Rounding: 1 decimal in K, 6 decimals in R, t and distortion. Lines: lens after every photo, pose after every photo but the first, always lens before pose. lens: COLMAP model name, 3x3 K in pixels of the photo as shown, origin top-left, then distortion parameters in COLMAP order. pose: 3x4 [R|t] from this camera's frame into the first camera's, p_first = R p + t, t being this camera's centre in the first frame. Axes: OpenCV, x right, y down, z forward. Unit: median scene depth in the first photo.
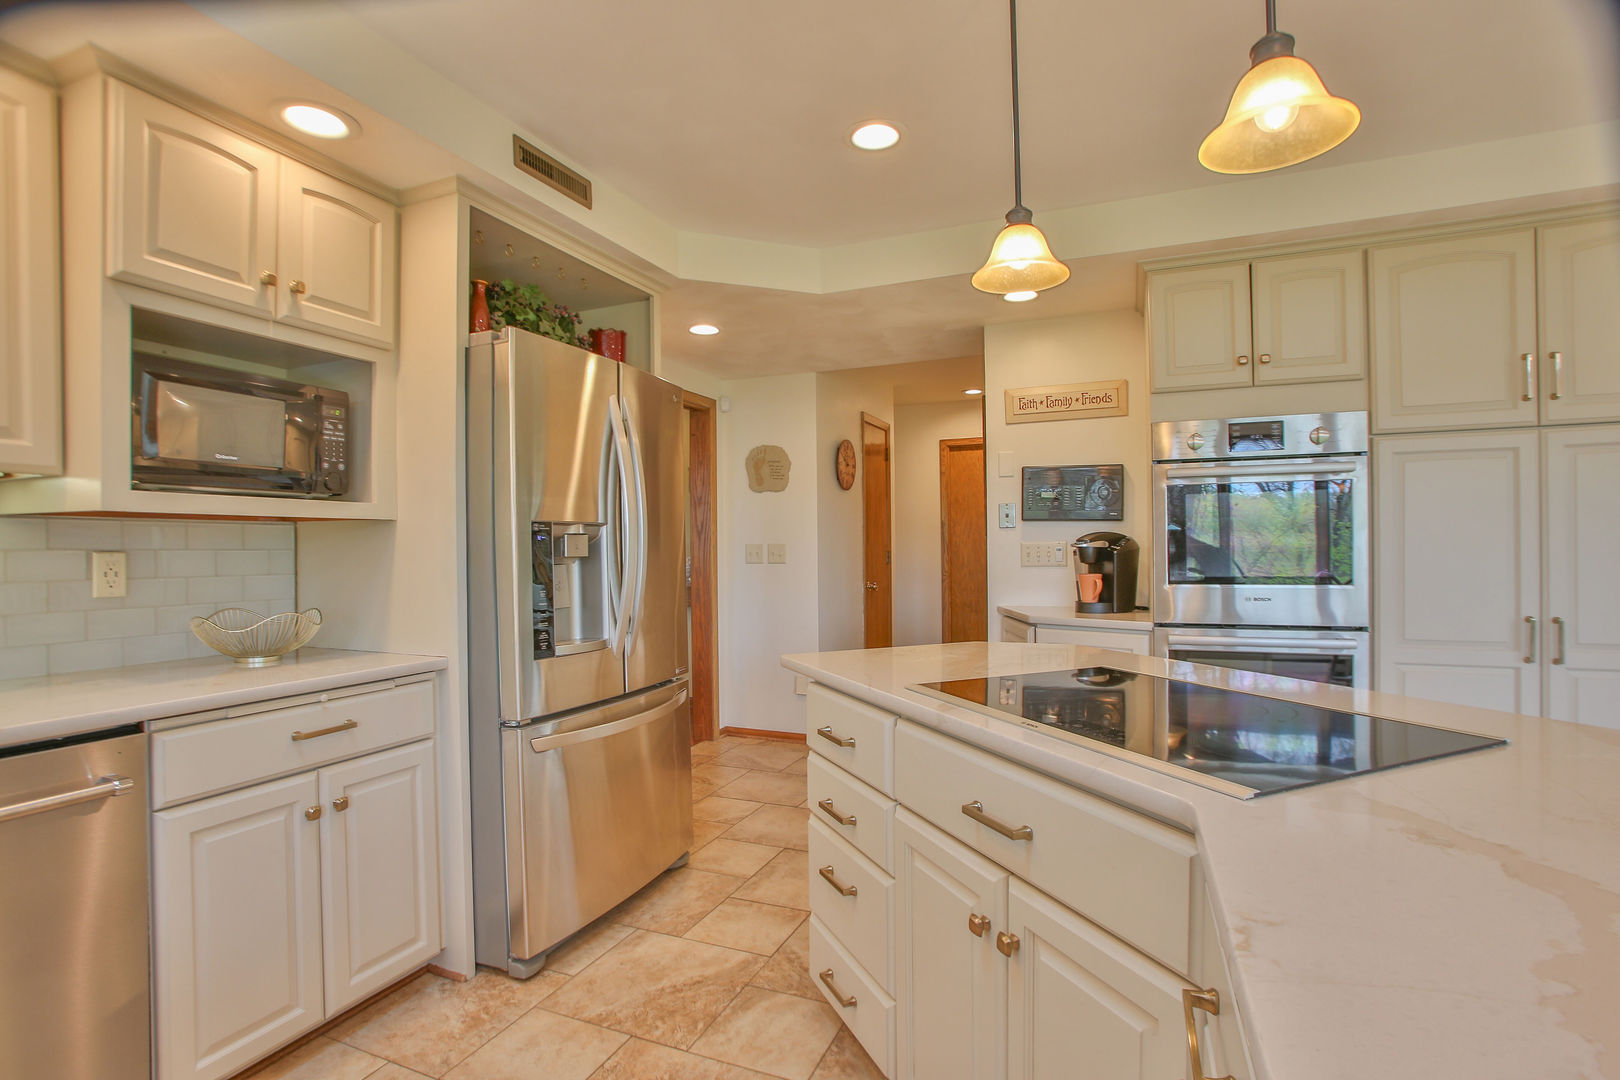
lens RADIAL K [[776.3, 0, 815.8], [0, 776.3, 550.3], [0, 0, 1]] dist [-0.079258, 0.031118]
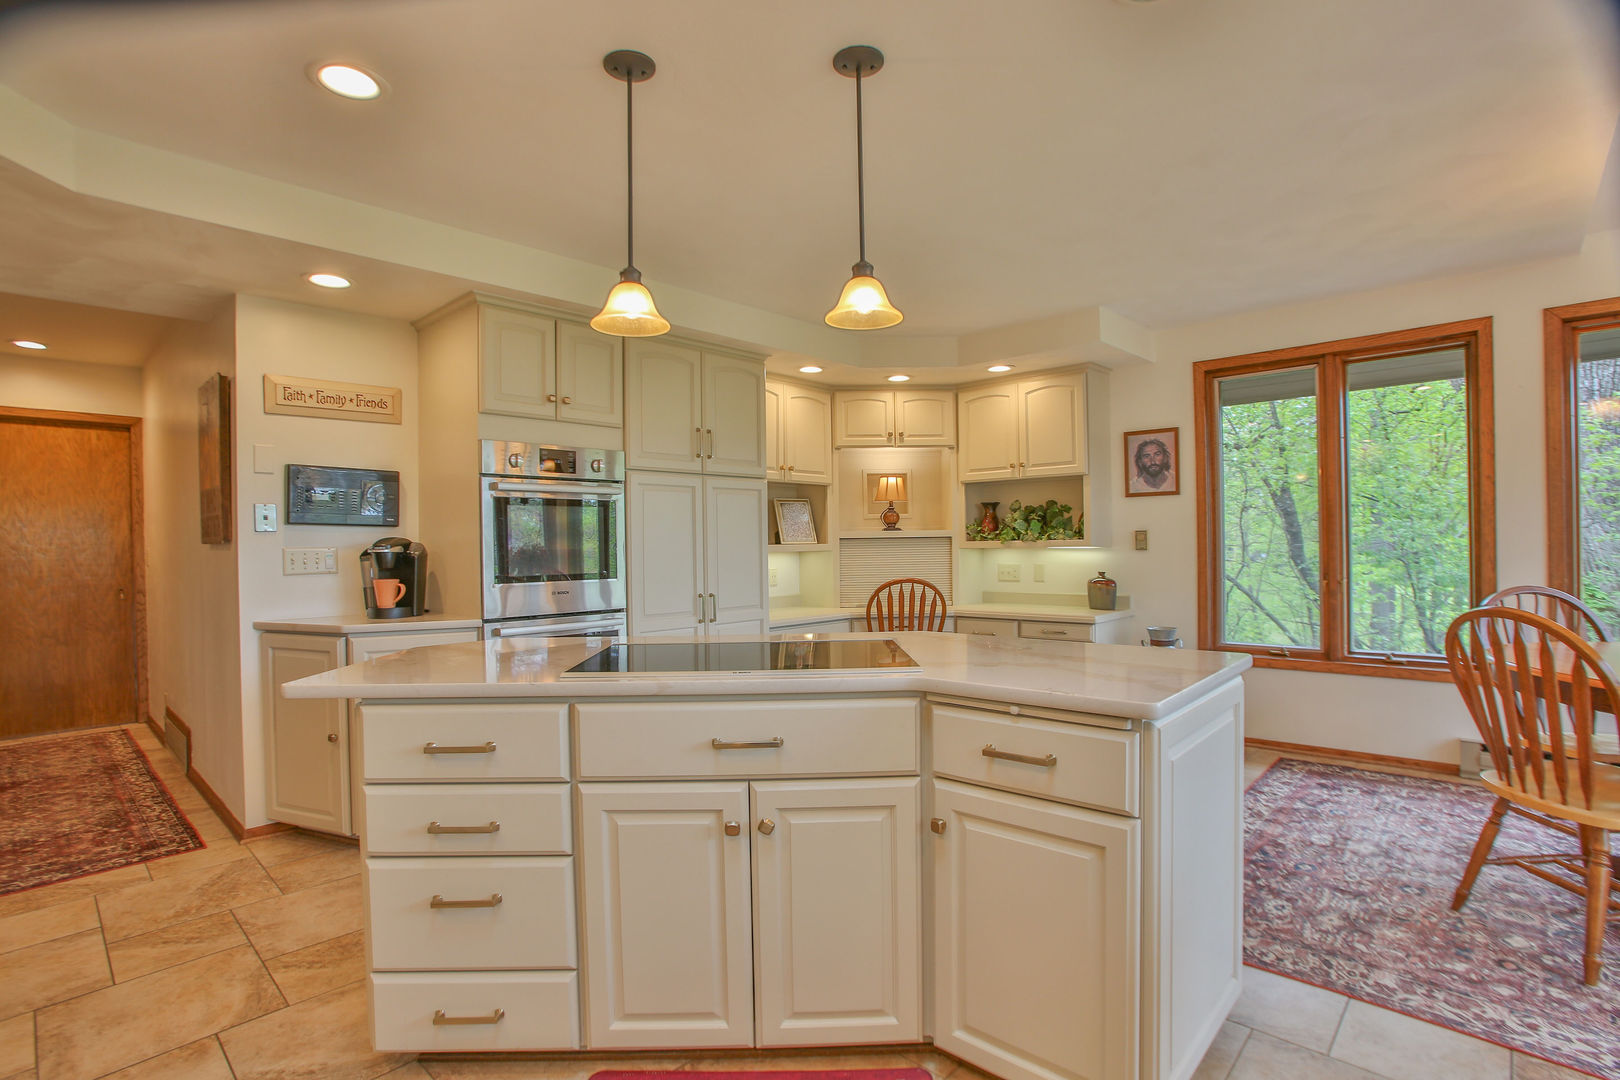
lens RADIAL K [[778.2, 0, 787.3], [0, 778.2, 546.4], [0, 0, 1]] dist [-0.077716, 0.033768]
pose [[0.371381, 0.004142, 0.928471, -0.612908], [0.014169, 0.999848, -0.010128, 0.009257], [-0.928372, 0.016917, 0.371266, 0.249014]]
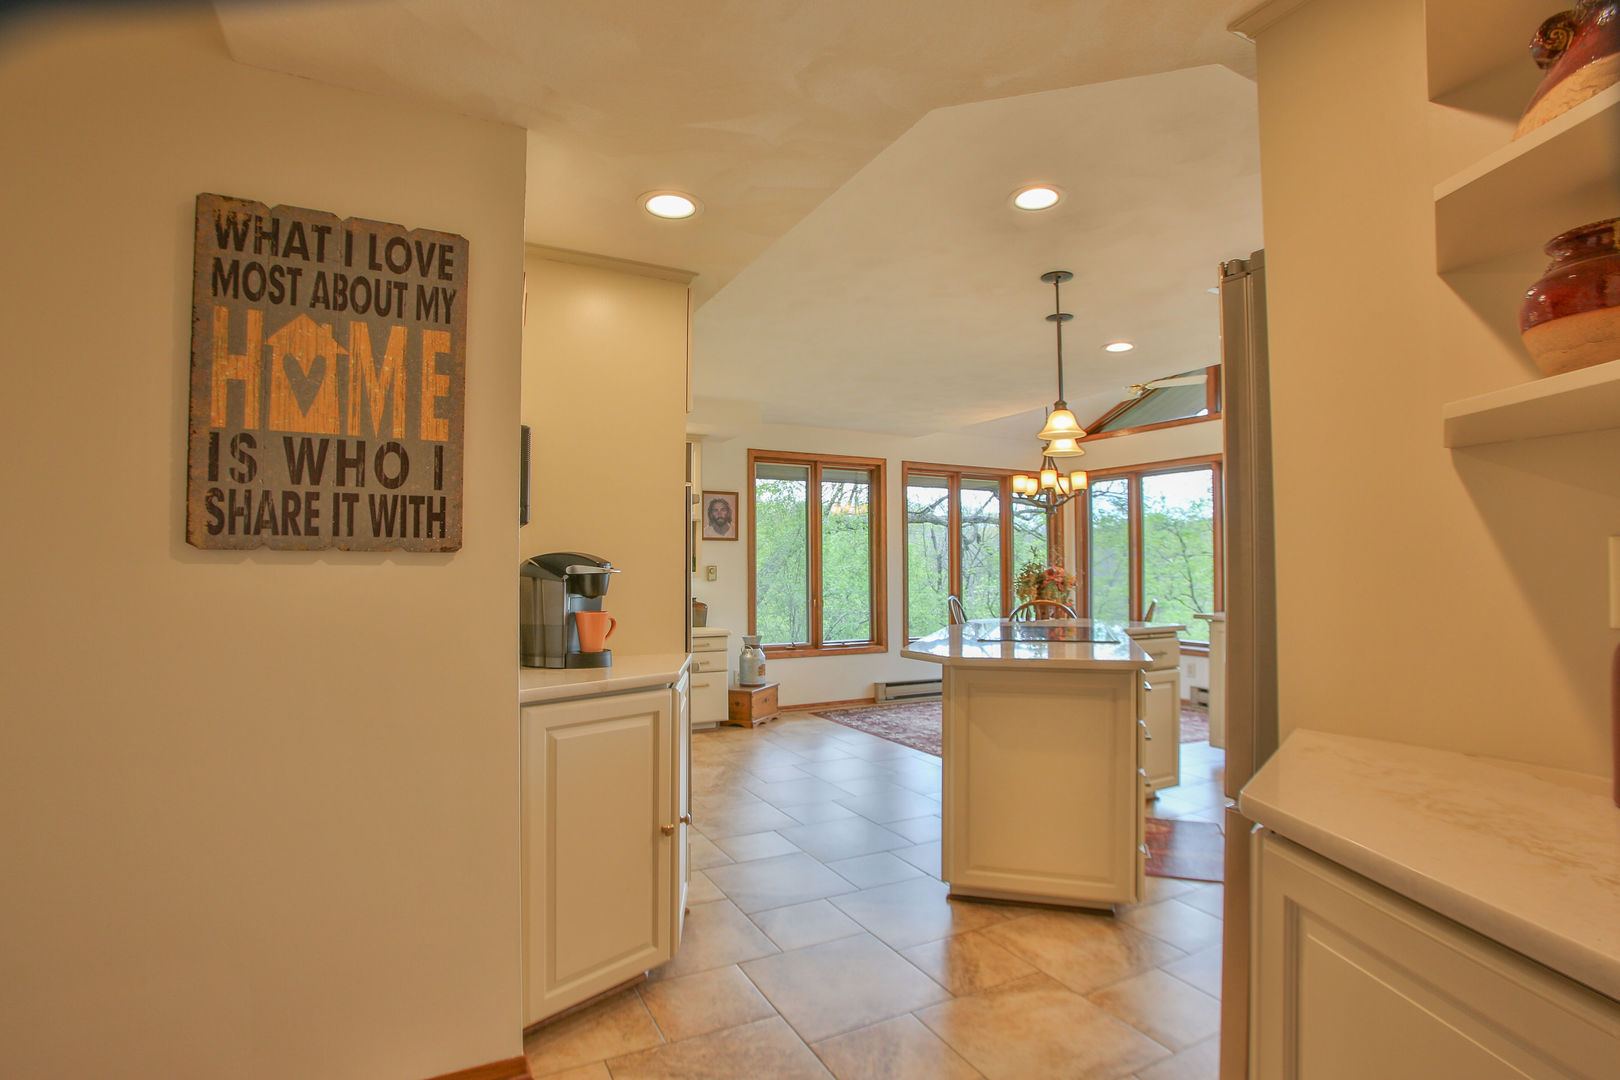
lens RADIAL K [[821.2, 0, 802.2], [0, 821.2, 550.4], [0, 0, 1]] dist [-0.082691, 0.043249]
pose [[-0.758822, 0.032509, 0.650486, -0.480989], [0.015472, 0.999371, -0.031896, 0.000752], [-0.651114, -0.014139, -0.758848, 2.395815]]
